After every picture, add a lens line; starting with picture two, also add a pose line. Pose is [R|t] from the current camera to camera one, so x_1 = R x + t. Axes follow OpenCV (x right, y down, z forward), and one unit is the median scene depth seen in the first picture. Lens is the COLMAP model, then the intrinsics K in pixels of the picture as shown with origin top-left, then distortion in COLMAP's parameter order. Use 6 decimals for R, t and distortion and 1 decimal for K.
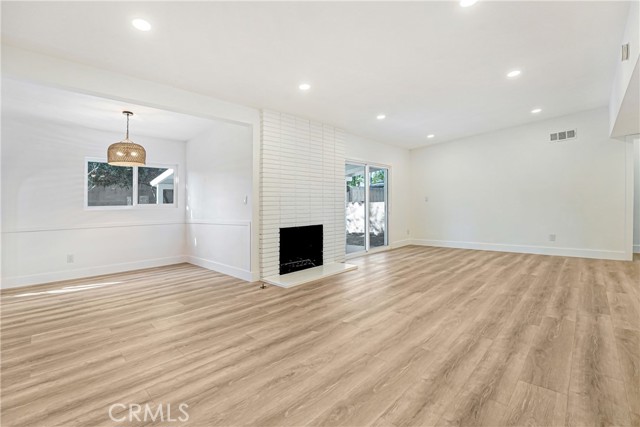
lens RADIAL K [[273.1, 0, 319.1], [0, 273.1, 213.2], [0, 0, 1]] dist [-0.013741, 0.000365]
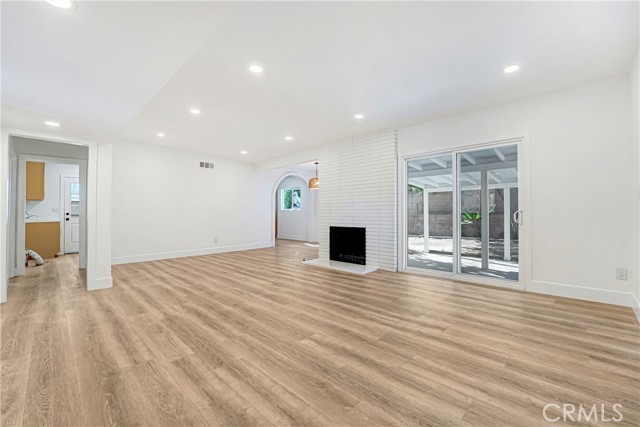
lens RADIAL K [[273.1, 0, 319.7], [0, 273.1, 211.3], [0, 0, 1]] dist [-0.013741, 0.000365]
pose [[0.005740, 0.022693, -0.999726, 1.794957], [-0.009704, 0.999697, 0.022637, -0.076822], [0.999936, 0.009571, 0.005959, 1.349676]]
